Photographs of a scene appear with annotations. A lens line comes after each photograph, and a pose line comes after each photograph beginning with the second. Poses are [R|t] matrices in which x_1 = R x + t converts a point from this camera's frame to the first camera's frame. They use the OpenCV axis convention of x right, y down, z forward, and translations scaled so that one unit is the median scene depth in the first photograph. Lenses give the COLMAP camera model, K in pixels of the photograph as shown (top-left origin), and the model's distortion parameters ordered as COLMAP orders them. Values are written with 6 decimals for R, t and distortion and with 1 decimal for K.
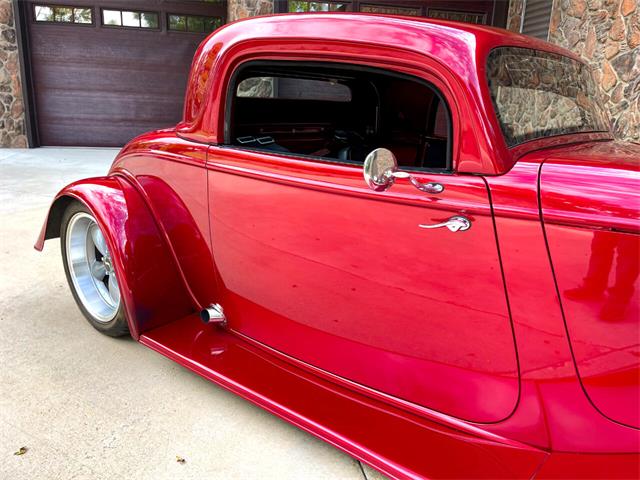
lens RADIAL K [[484.9, 0, 327.7], [0, 484.9, 236.1], [0, 0, 1]] dist [0.118528, -0.153793]
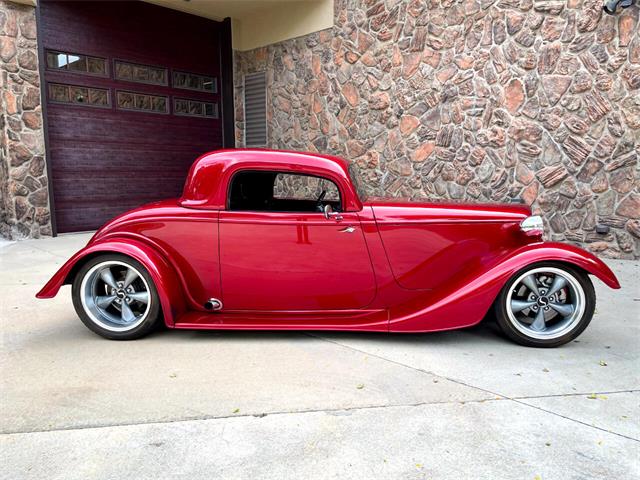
lens RADIAL K [[487.6, 0, 320.0], [0, 487.6, 240.0], [0, 0, 1]] dist [0.082830, -0.114631]
pose [[0.831830, -0.114182, 0.543159, -0.708835], [0.170872, 0.983764, -0.054880, 0.079896], [-0.528074, 0.138461, 0.837834, -0.630091]]
